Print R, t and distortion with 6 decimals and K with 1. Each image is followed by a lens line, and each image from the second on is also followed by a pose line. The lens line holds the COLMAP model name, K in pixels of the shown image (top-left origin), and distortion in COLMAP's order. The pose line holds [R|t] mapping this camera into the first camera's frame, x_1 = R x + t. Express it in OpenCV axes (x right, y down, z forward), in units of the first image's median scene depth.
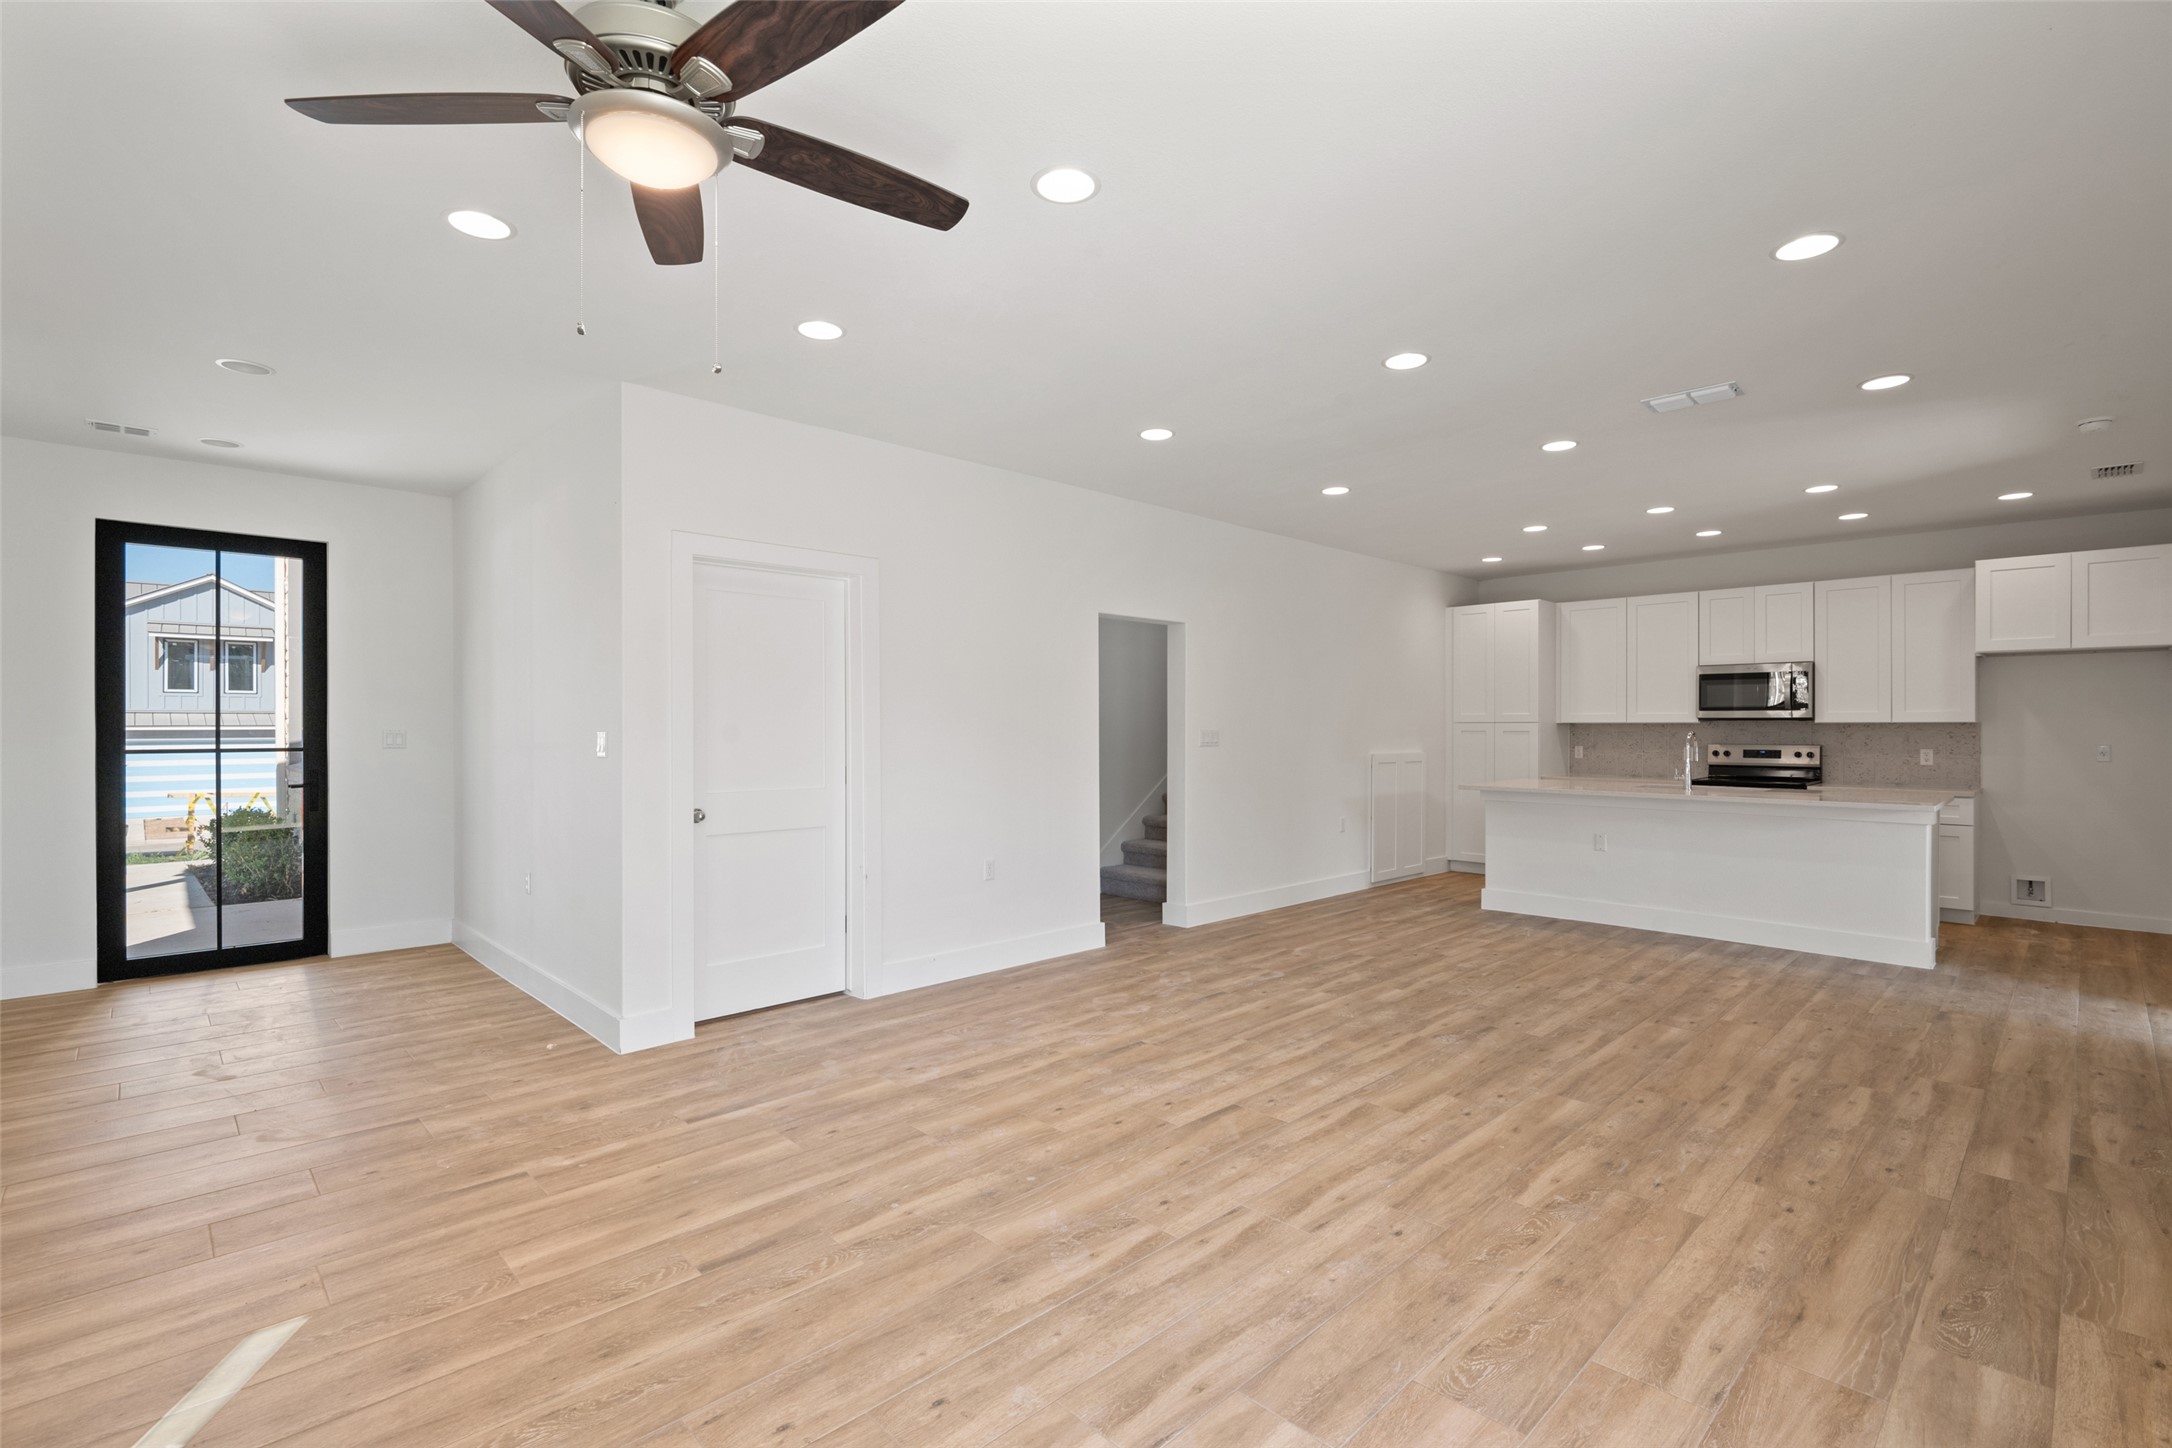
lens RADIAL K [[987.5, 0, 1081.7], [0, 987.5, 723.2], [0, 0, 1]] dist [-0.000018, -0.004669]
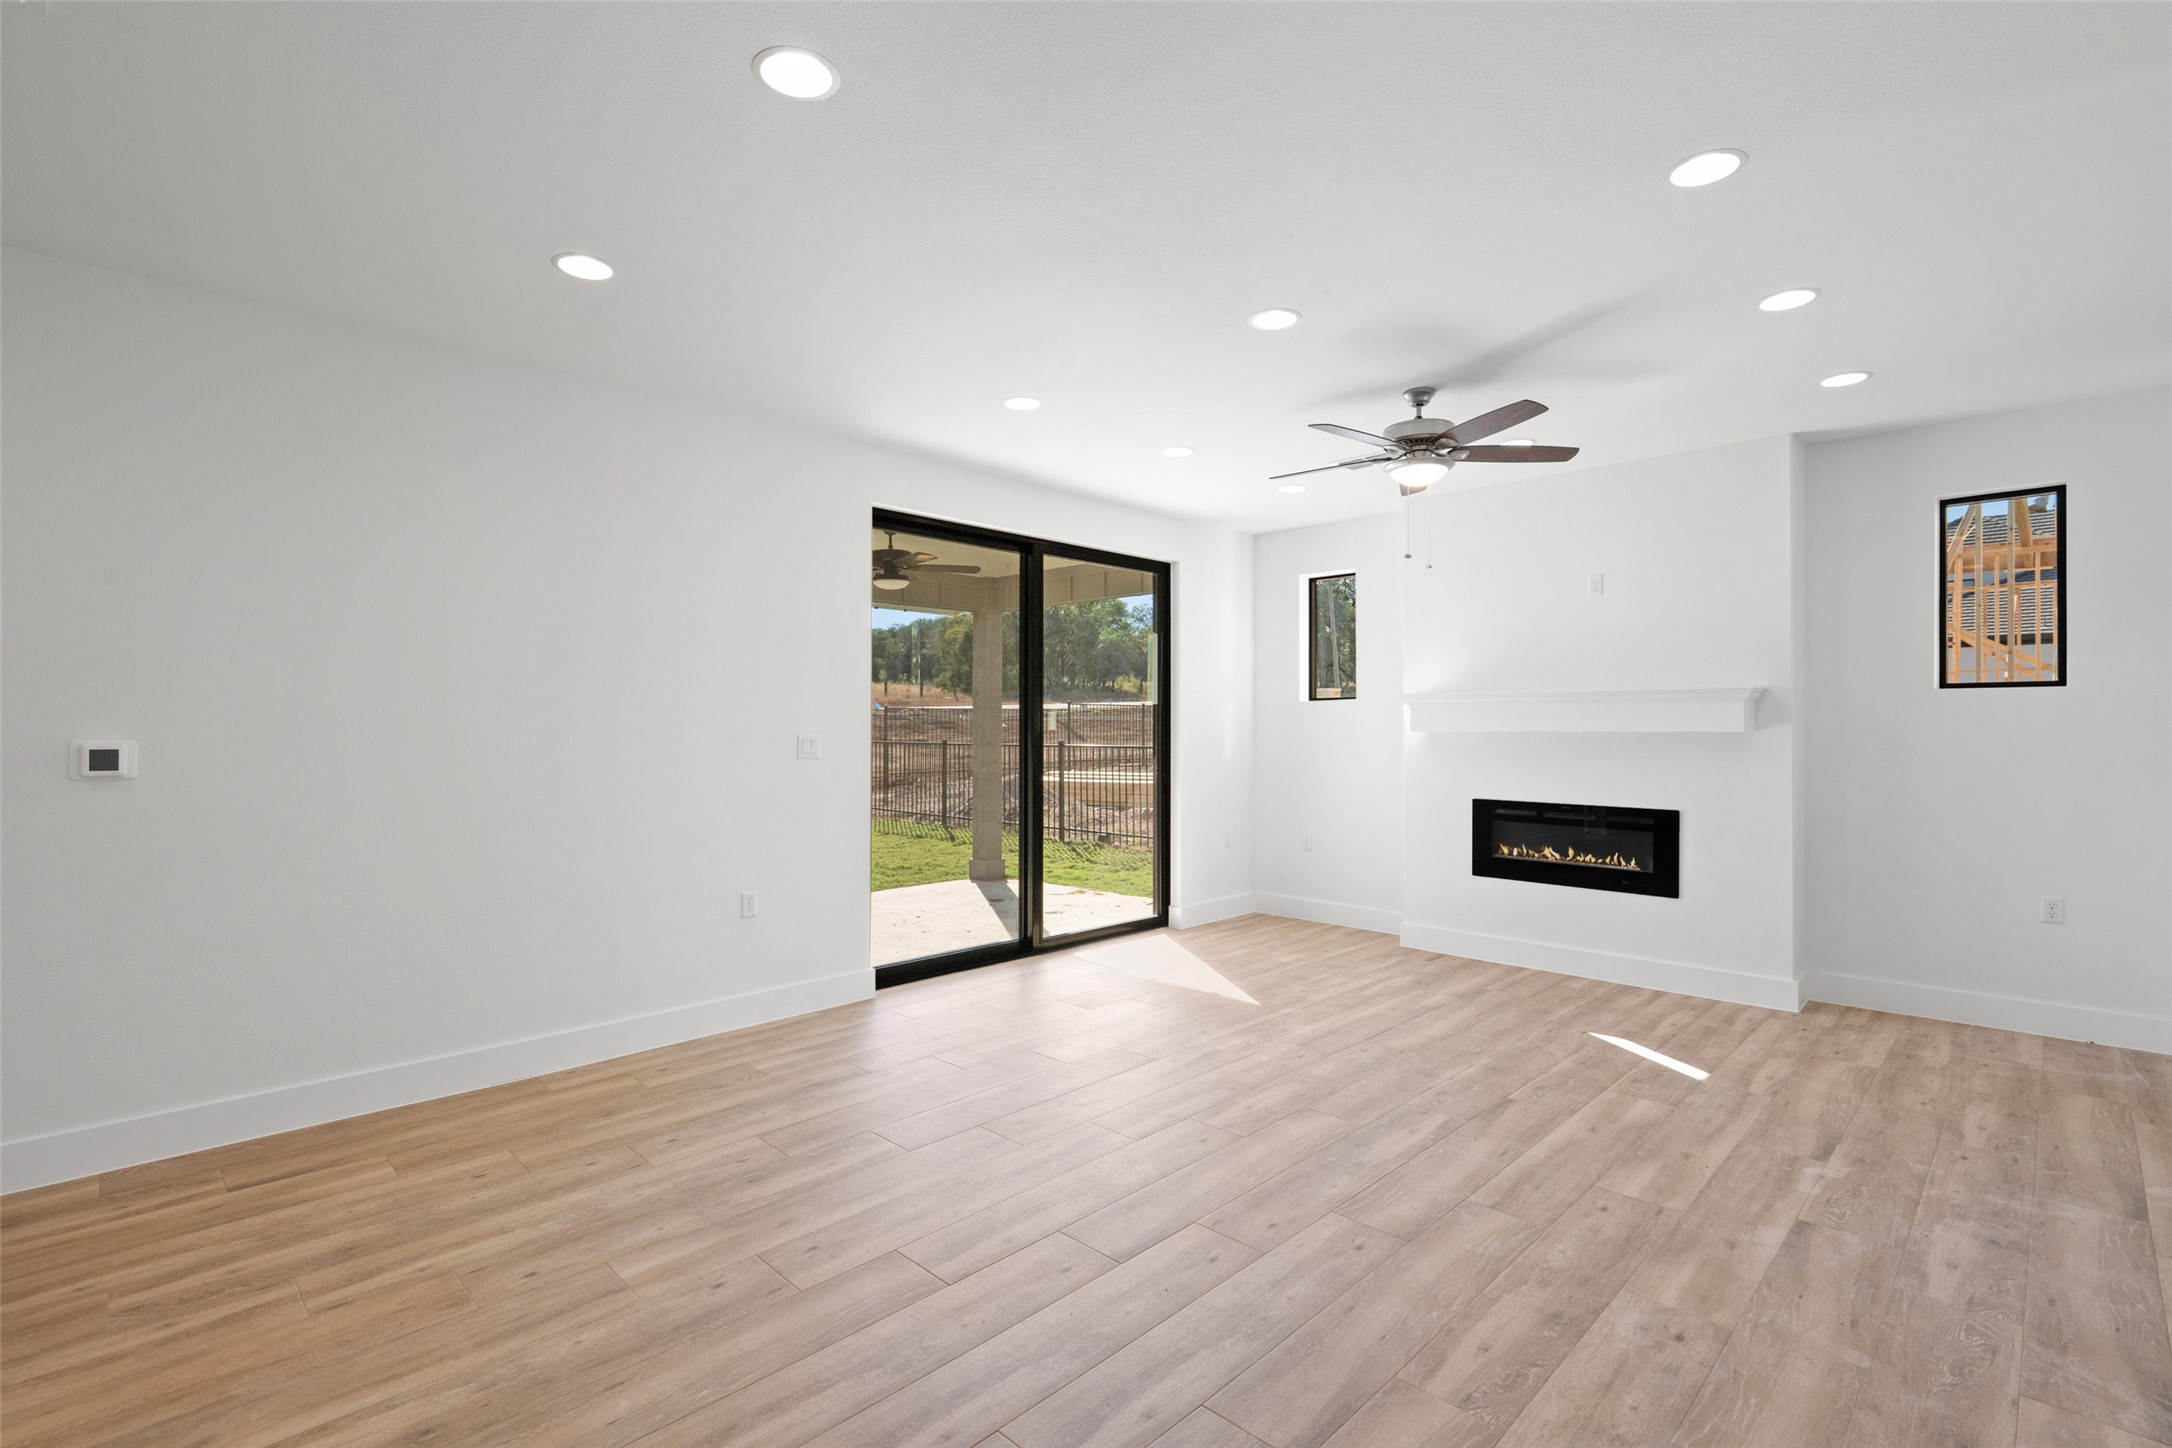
lens RADIAL K [[987.5, 0, 1069.9], [0, 987.5, 728.9], [0, 0, 1]] dist [-0.000018, -0.004669]
pose [[-0.999996, 0.000717, -0.002897, 0.198567], [0.000725, 0.999997, -0.002446, 0.003300], [0.002896, -0.002448, -0.999993, 1.766674]]
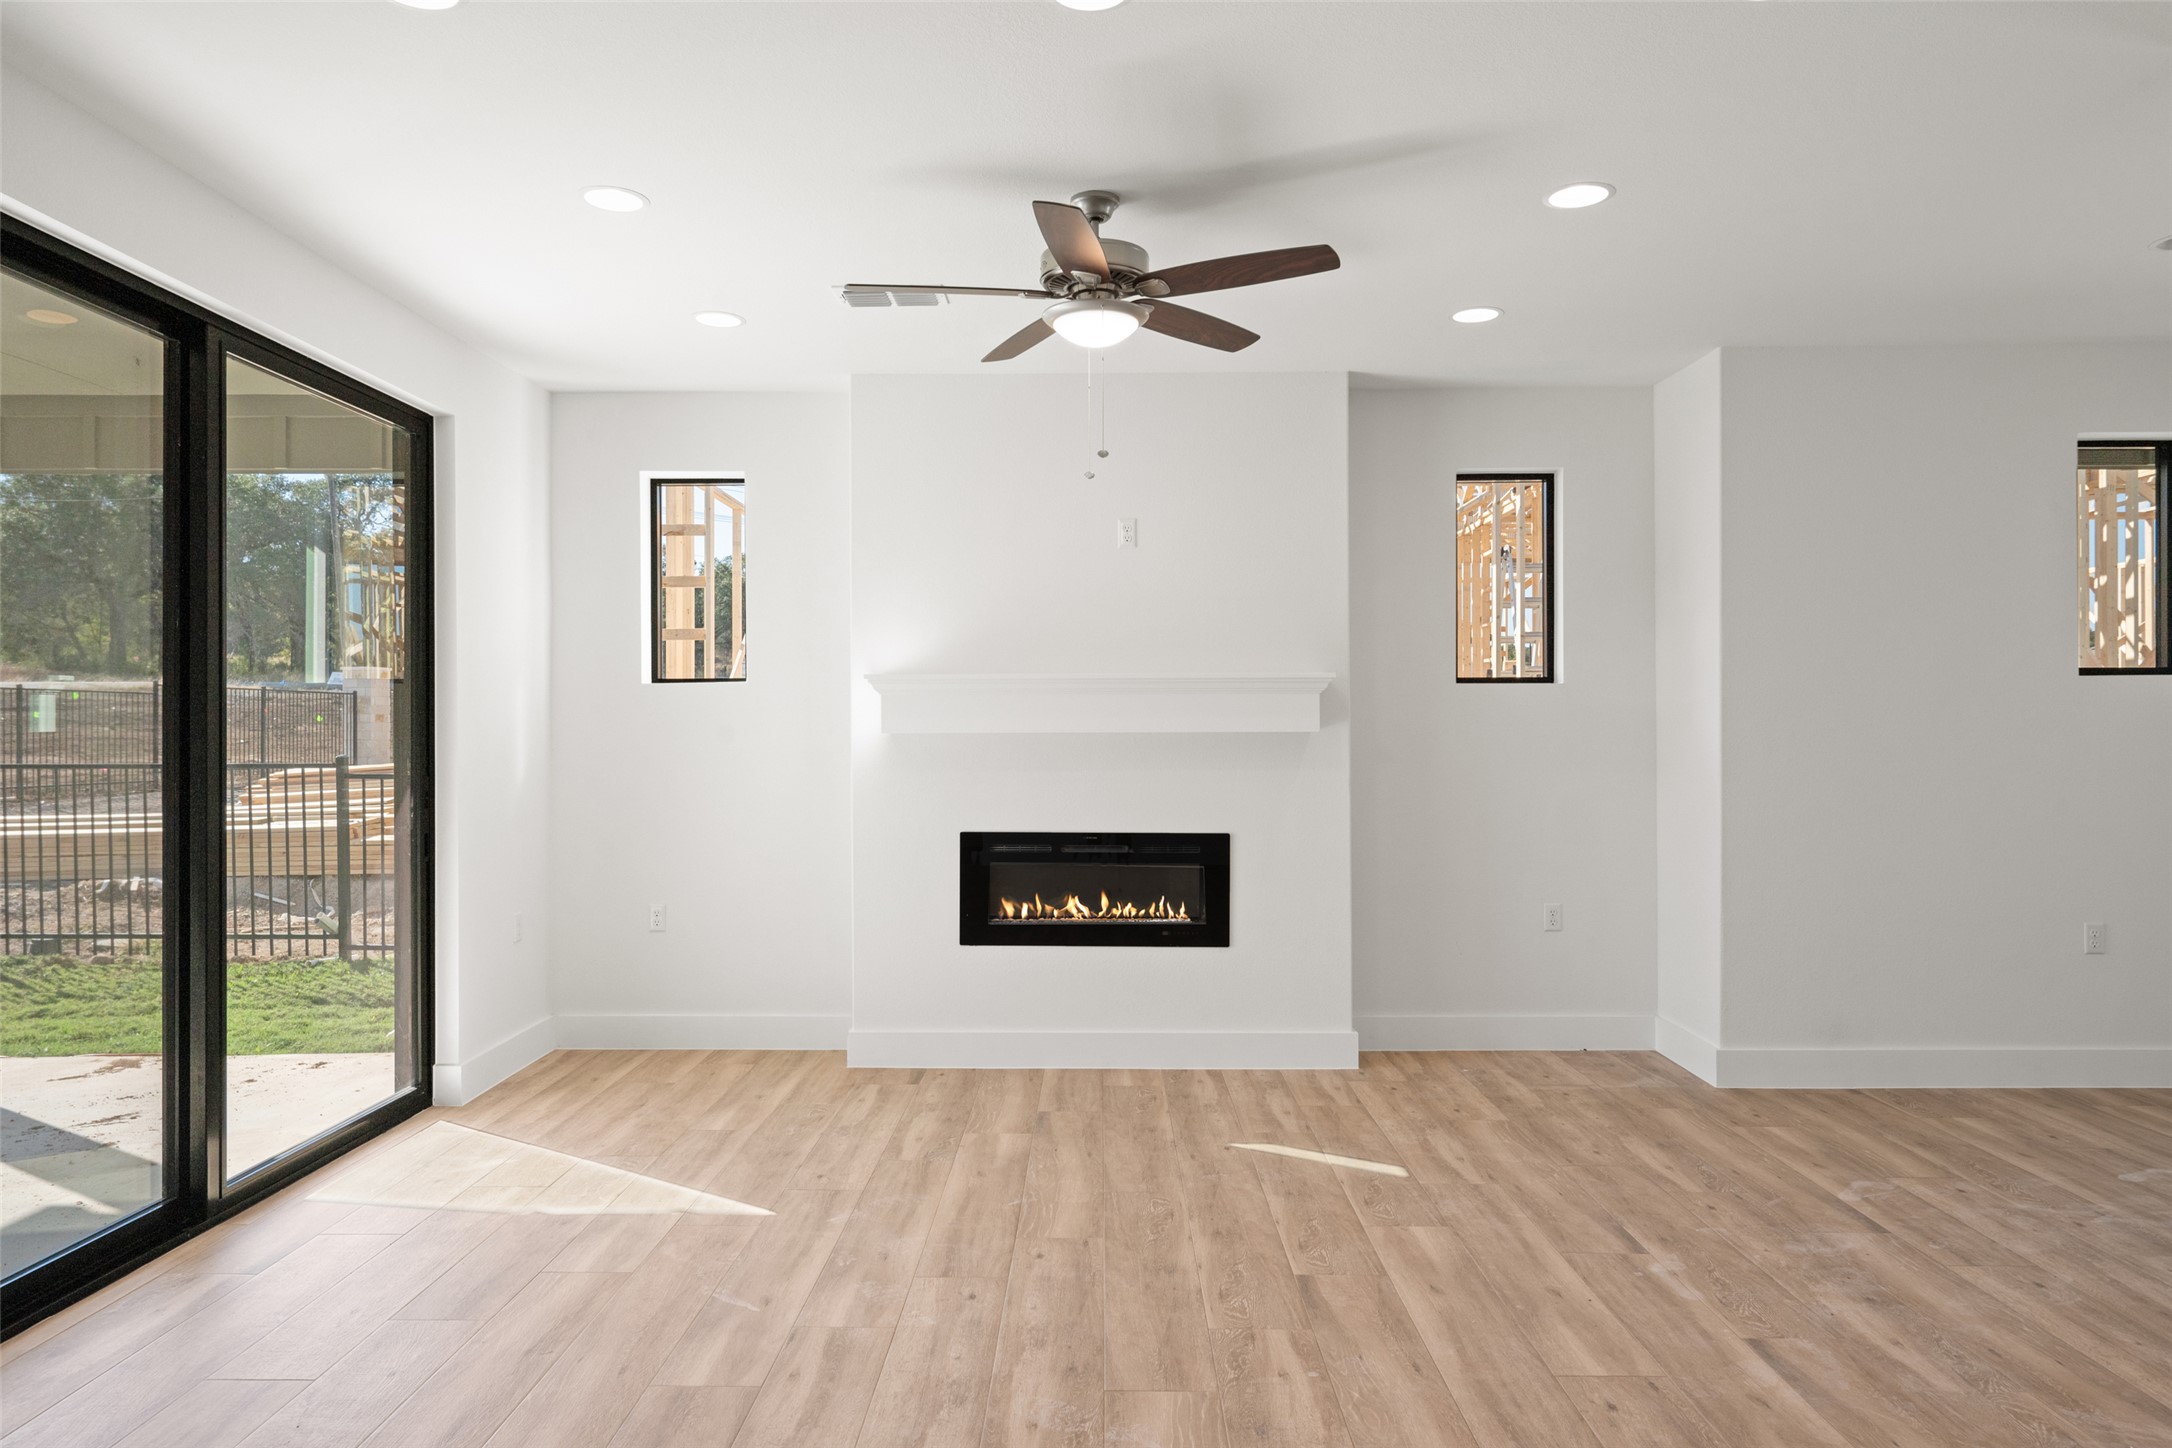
lens RADIAL K [[1390.0, 0, 1075.0], [0, 1390.0, 722.6], [0, 0, 1]] dist [0.003021, -0.001245]
pose [[-0.713457, -0.002064, -0.700696, 0.542634], [0.004721, 0.999959, -0.007752, 0.005811], [0.700683, -0.008839, -0.713418, 1.316142]]
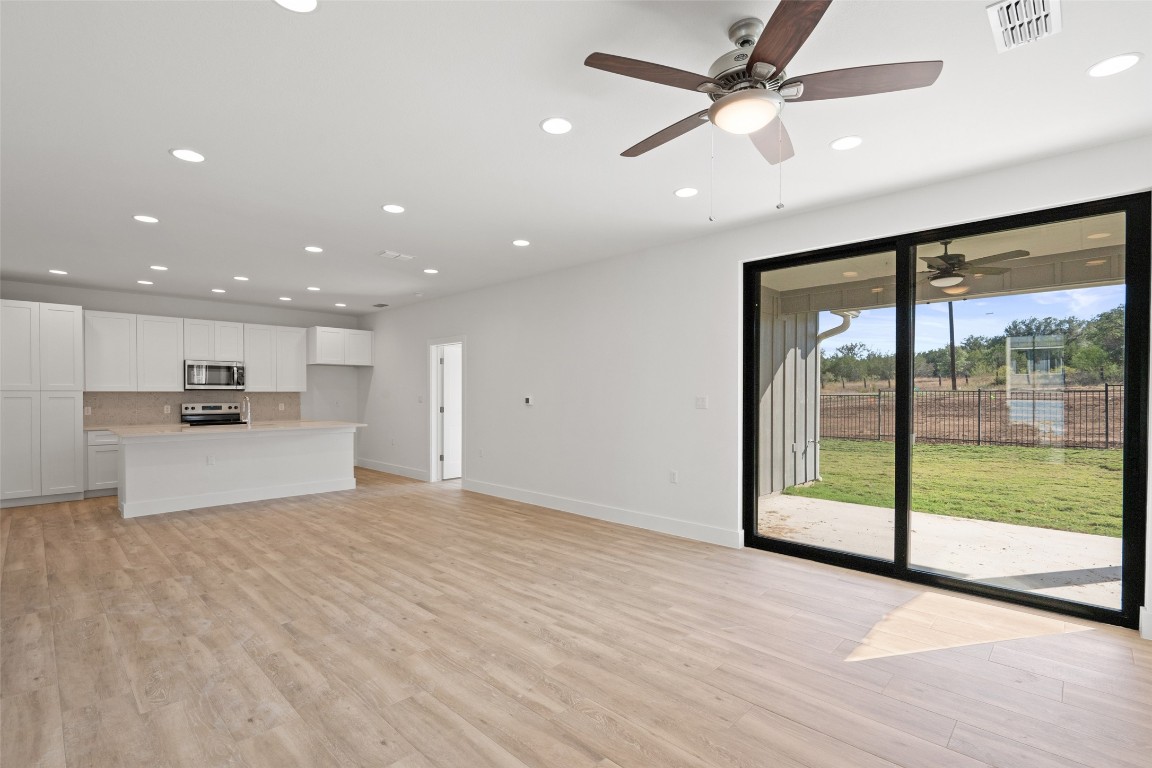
lens RADIAL K [[523.8, 0, 579.5], [0, 523.8, 399.5], [0, 0, 1]] dist [-0.000018, -0.004669]
pose [[-0.037533, -0.012494, 0.999217, -0.834608], [-0.003090, 0.999919, 0.012386, 0.000345], [-0.999291, -0.002622, -0.037569, 0.759551]]
